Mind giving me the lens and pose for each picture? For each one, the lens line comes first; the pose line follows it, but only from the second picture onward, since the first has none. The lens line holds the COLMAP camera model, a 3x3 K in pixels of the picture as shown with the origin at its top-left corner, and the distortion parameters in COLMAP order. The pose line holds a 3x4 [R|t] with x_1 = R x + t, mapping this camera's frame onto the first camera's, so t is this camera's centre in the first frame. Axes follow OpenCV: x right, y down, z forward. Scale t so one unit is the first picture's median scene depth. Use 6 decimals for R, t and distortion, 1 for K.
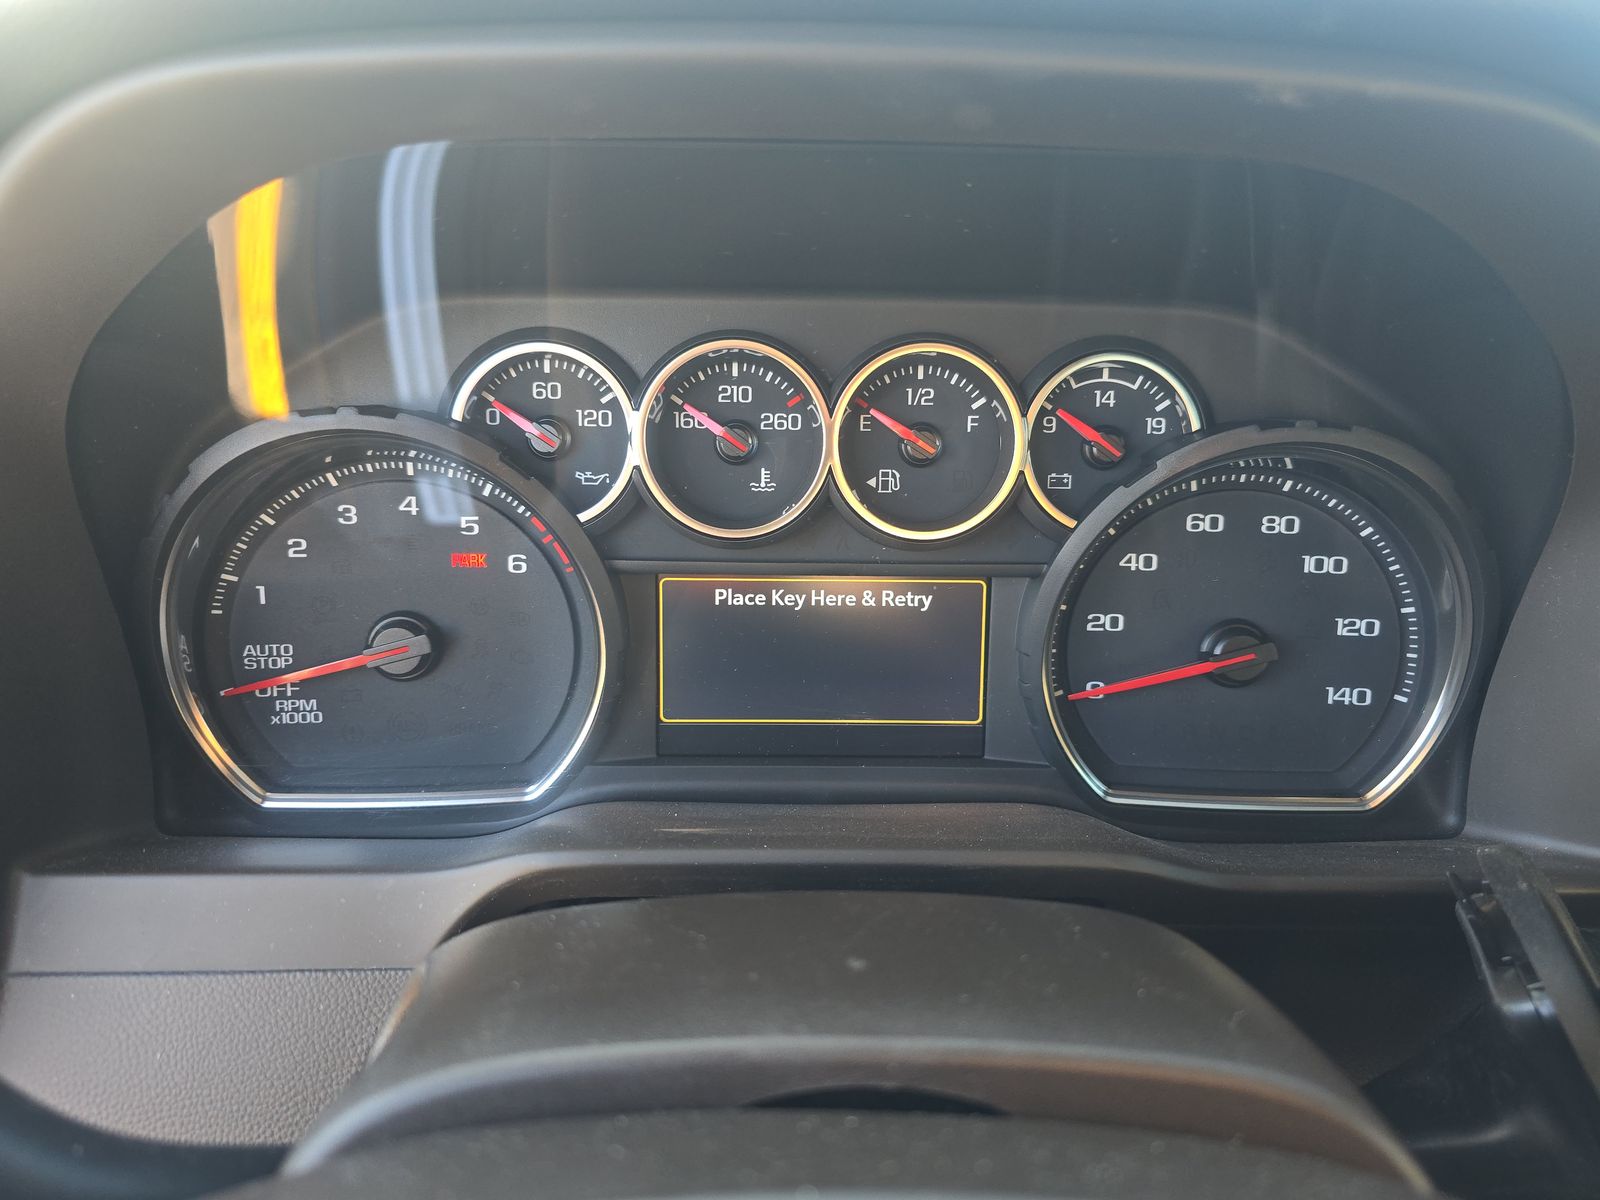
lens RADIAL K [[1060.1, 0, 797.9], [0, 1060.1, 608.5], [0, 0, 1]] dist [0.036979, -0.021313]
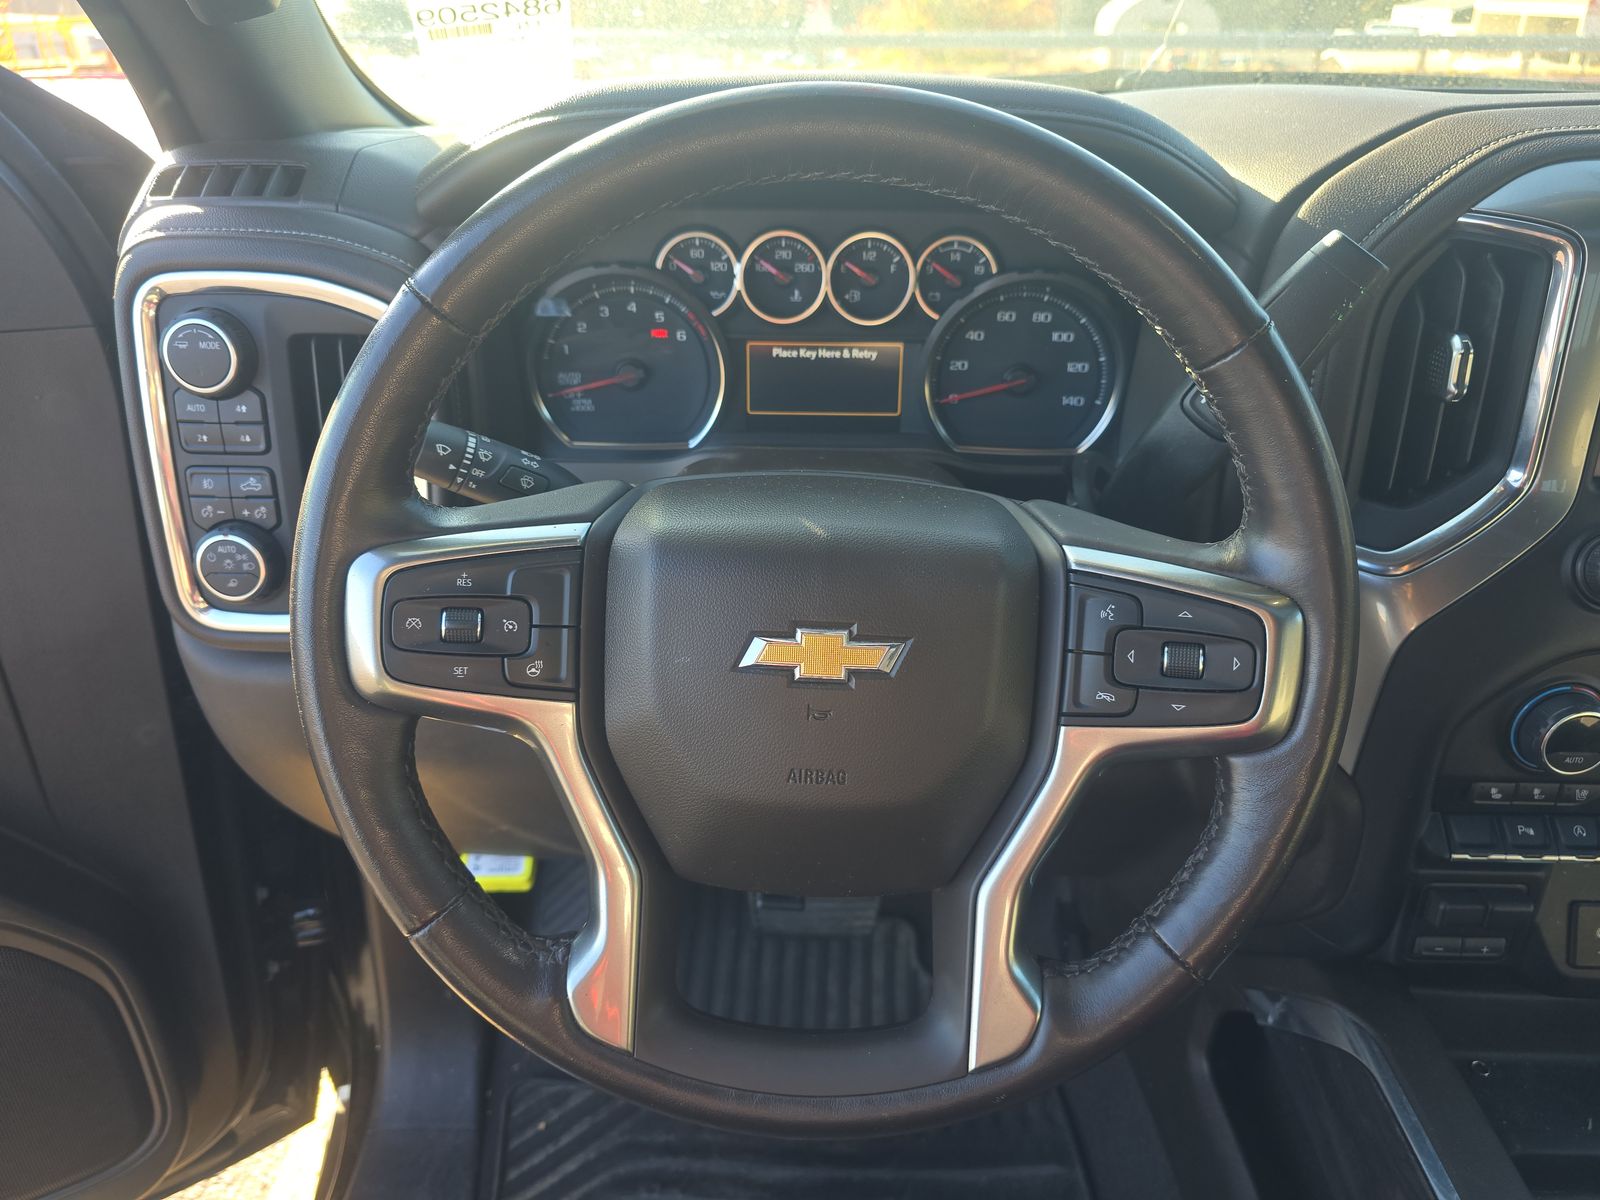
lens RADIAL K [[1104.5, 0, 804.5], [0, 1104.5, 596.2], [0, 0, 1]] dist [0.040320, -0.043084]
pose [[0.999723, 0.007370, -0.022357, 0.038714], [-0.003427, 0.985169, 0.171552, 0.093654], [0.023290, -0.171428, 0.984921, -1.311041]]
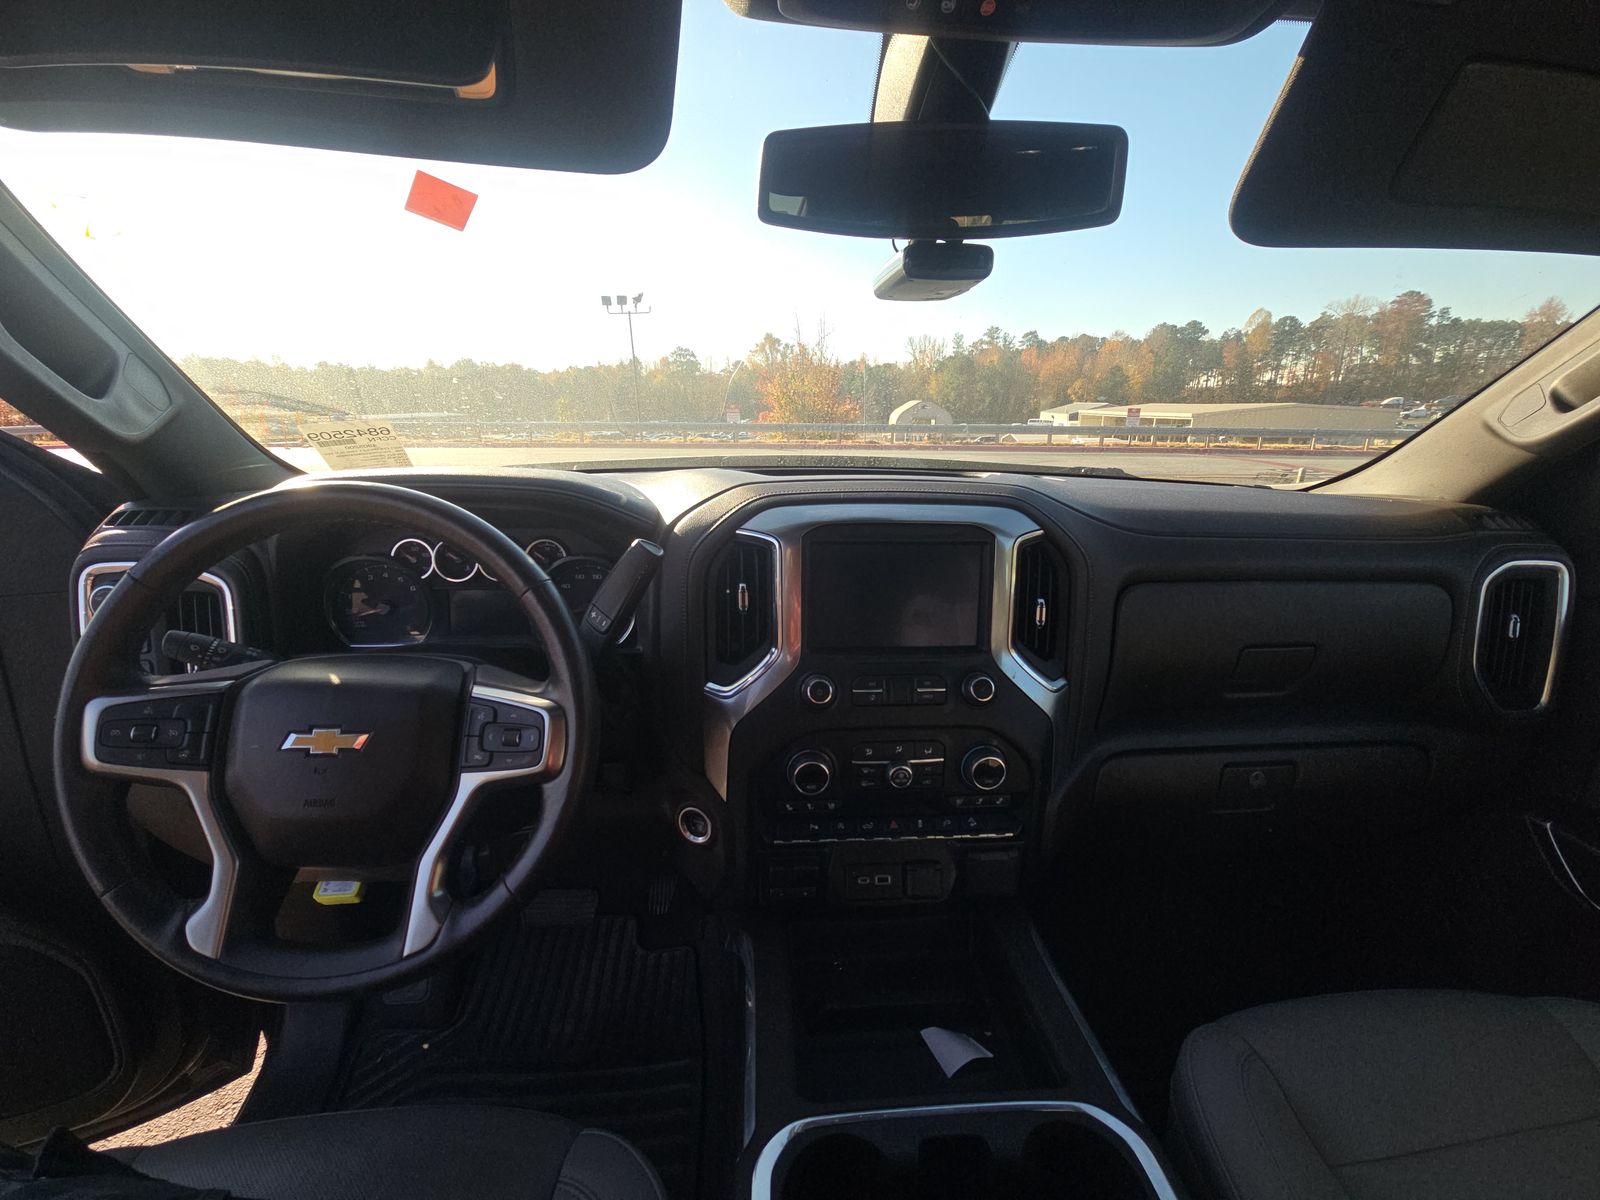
lens RADIAL K [[650.8, 0, 792.3], [0, 650.8, 607.6], [0, 0, 1]] dist [0.000039, 0.000247]
pose [[0.997803, -0.016401, 0.064185, 1.093553], [0.017656, 0.999663, -0.019035, 0.112321], [-0.063851, 0.020126, 0.997756, -1.703238]]
